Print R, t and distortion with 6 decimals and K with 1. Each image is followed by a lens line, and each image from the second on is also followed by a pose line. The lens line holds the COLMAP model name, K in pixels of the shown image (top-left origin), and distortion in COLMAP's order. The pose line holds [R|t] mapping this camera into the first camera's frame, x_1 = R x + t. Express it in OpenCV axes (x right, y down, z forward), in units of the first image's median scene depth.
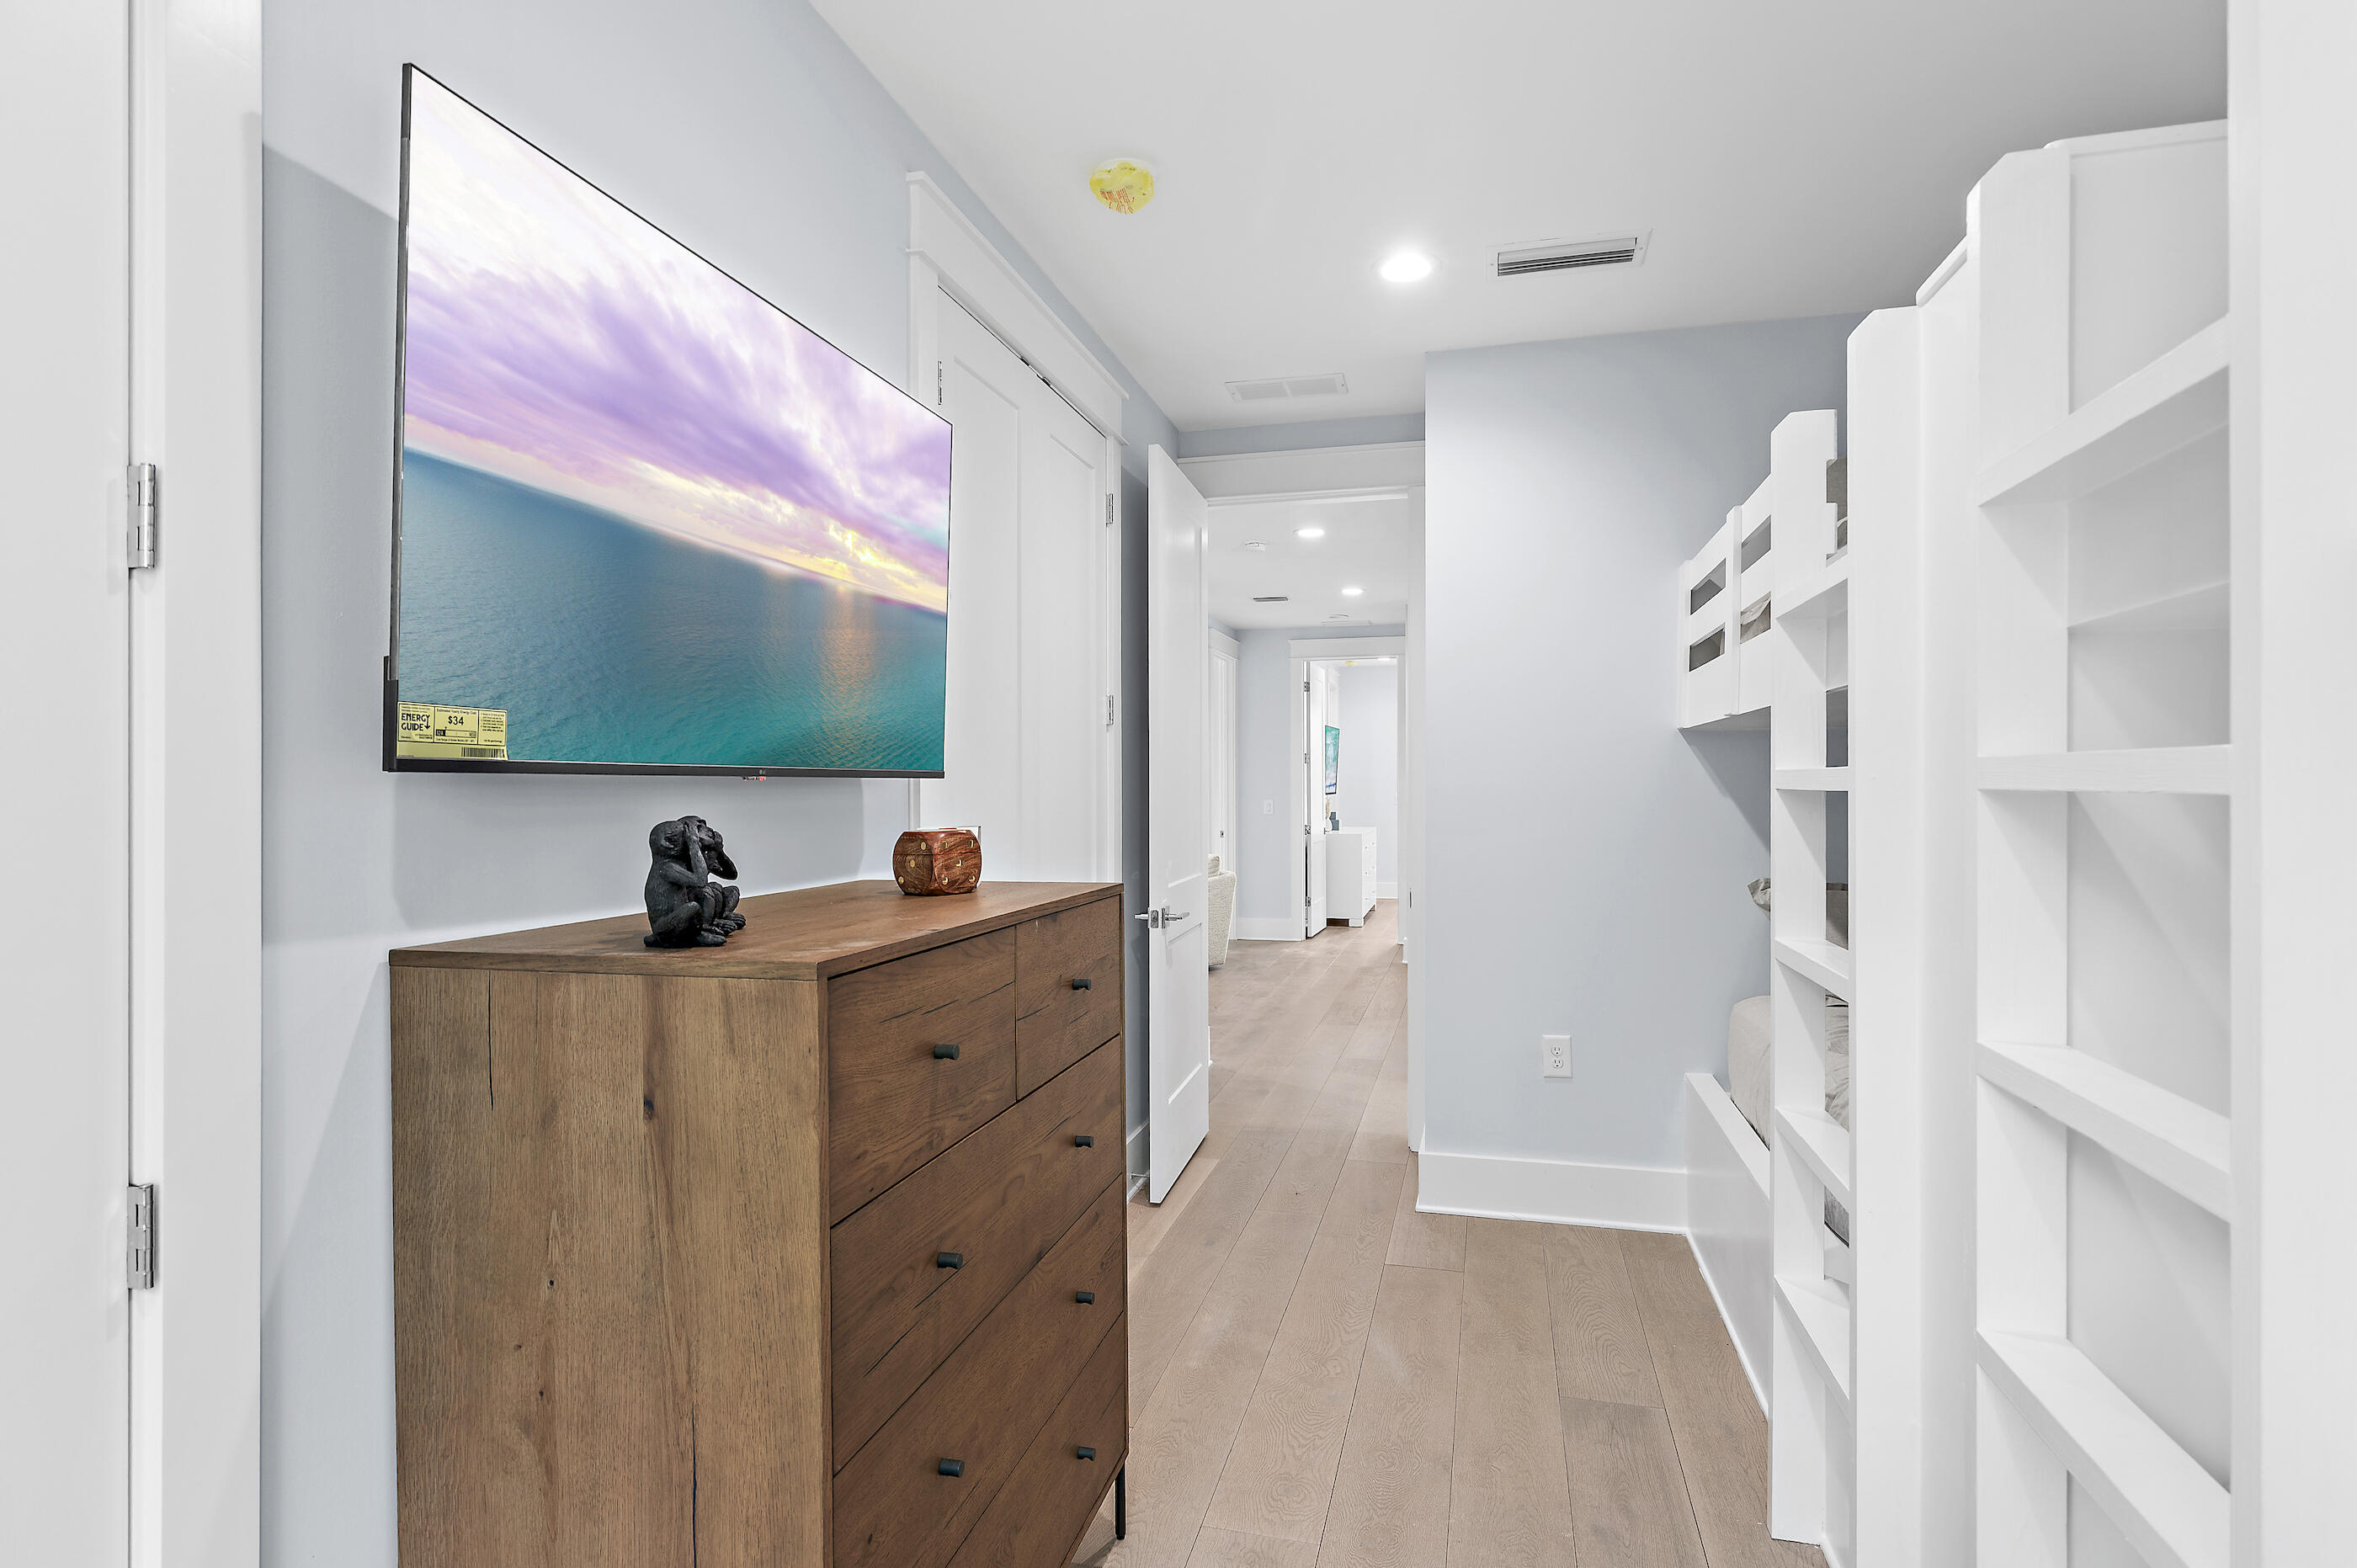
lens RADIAL K [[1157.7, 0, 1174.2], [0, 1157.7, 782.9], [0, 0, 1]] dist [0.004859, 0.000613]
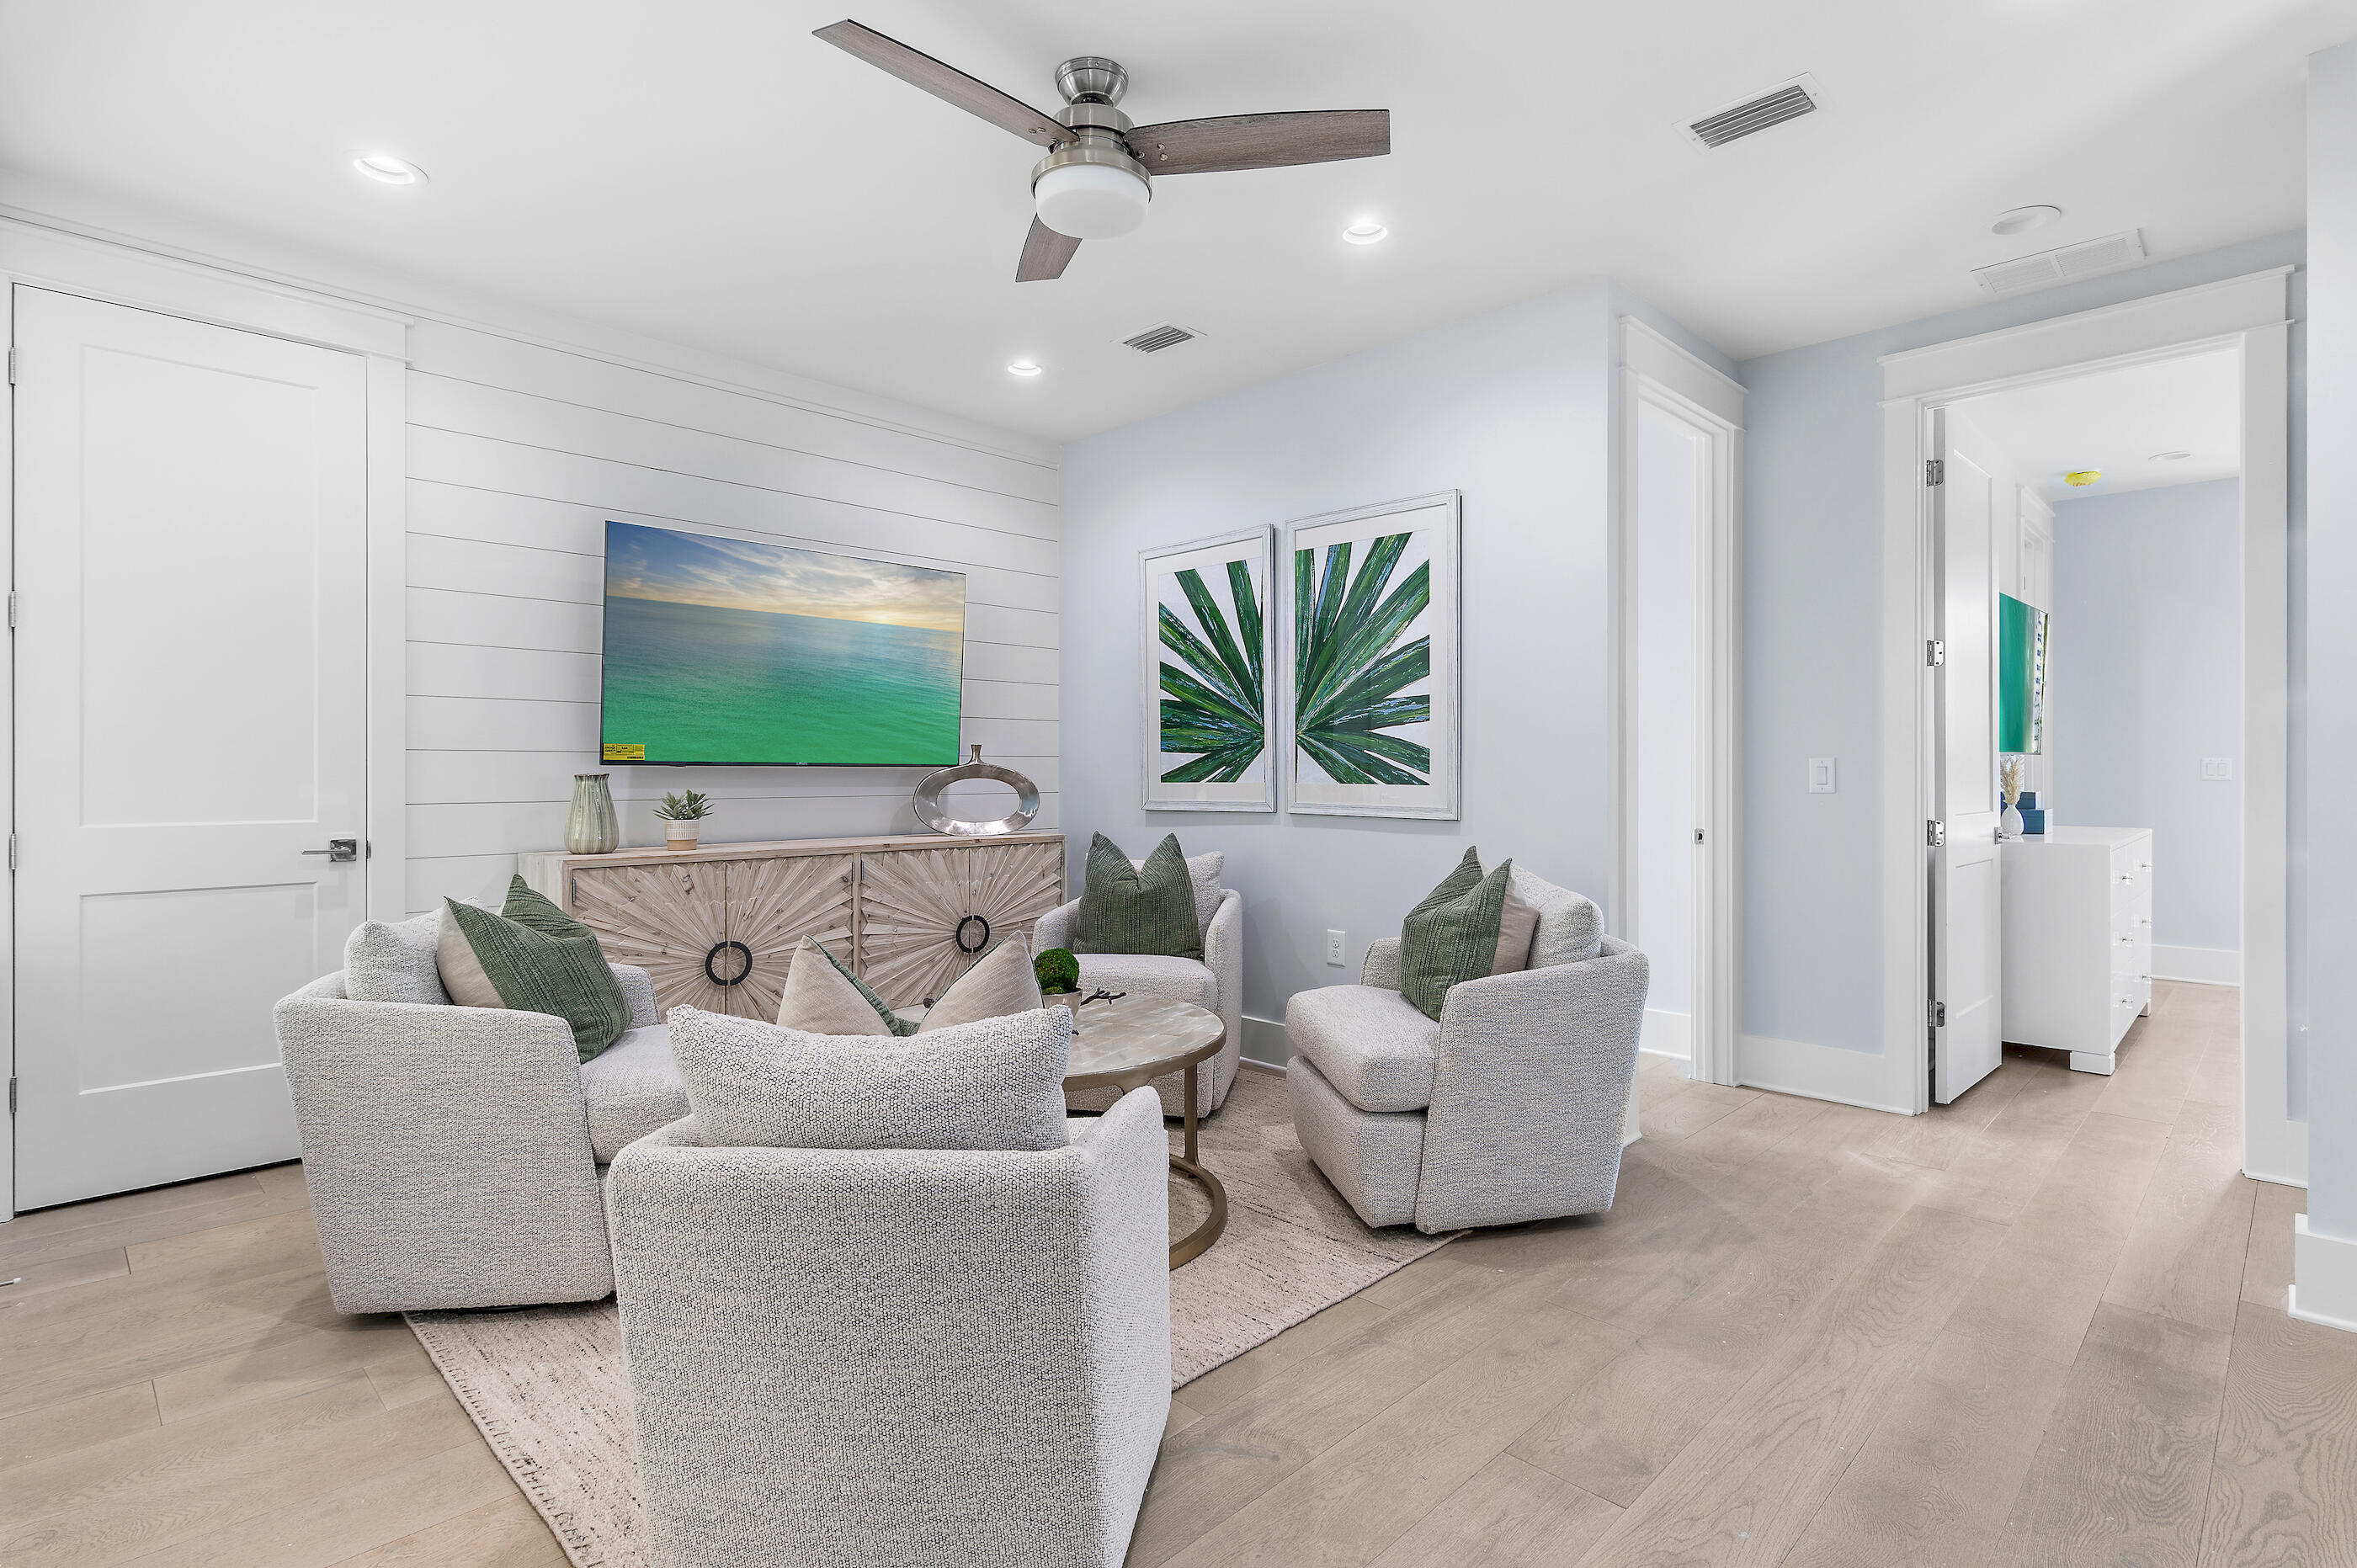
lens RADIAL K [[1157.7, 0, 1174.2], [0, 1157.7, 782.9], [0, 0, 1]] dist [0.004859, 0.000613]
pose [[0.868578, 0.003151, -0.495543, 0.082176], [-0.002284, 0.999995, 0.002357, 0.023052], [0.495547, -0.000915, 0.868580, 0.505443]]
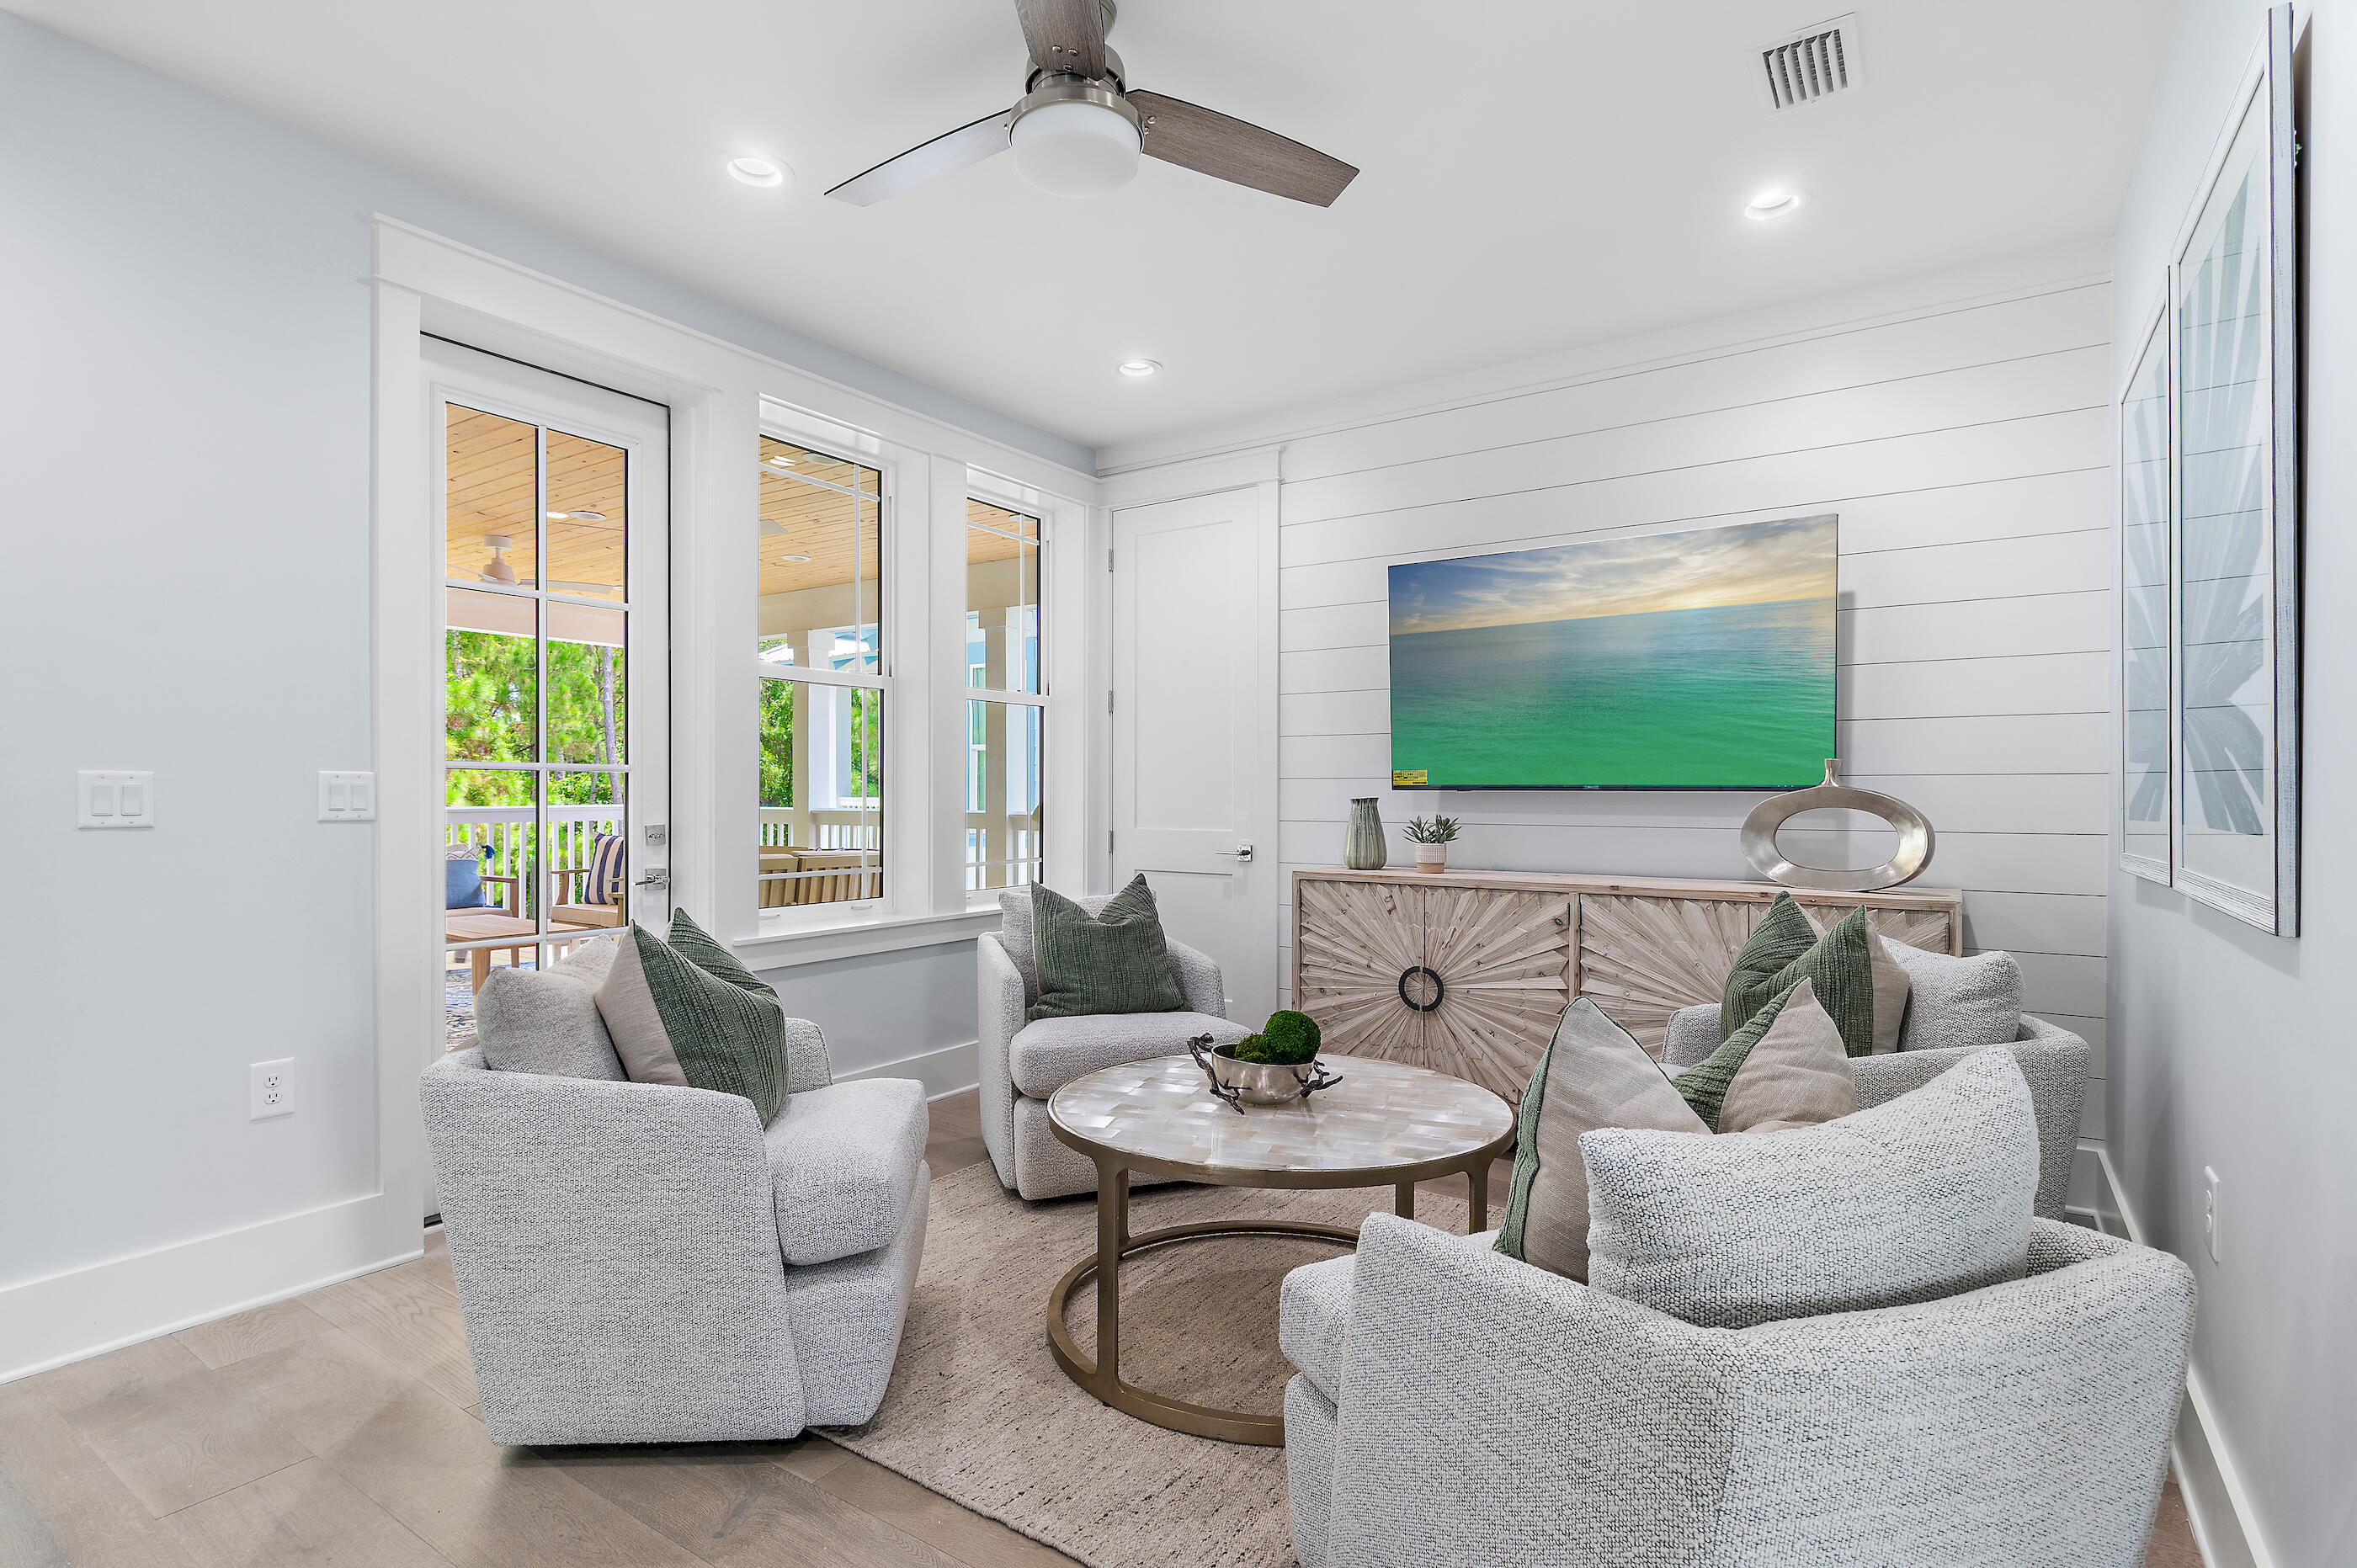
lens RADIAL K [[1157.7, 0, 1174.2], [0, 1157.7, 782.9], [0, 0, 1]] dist [0.004859, 0.000613]
pose [[-0.344423, -0.007891, -0.938781, 0.244373], [-0.007566, 0.999956, -0.005629, 0.013299], [0.938784, 0.005164, -0.344468, 1.250671]]
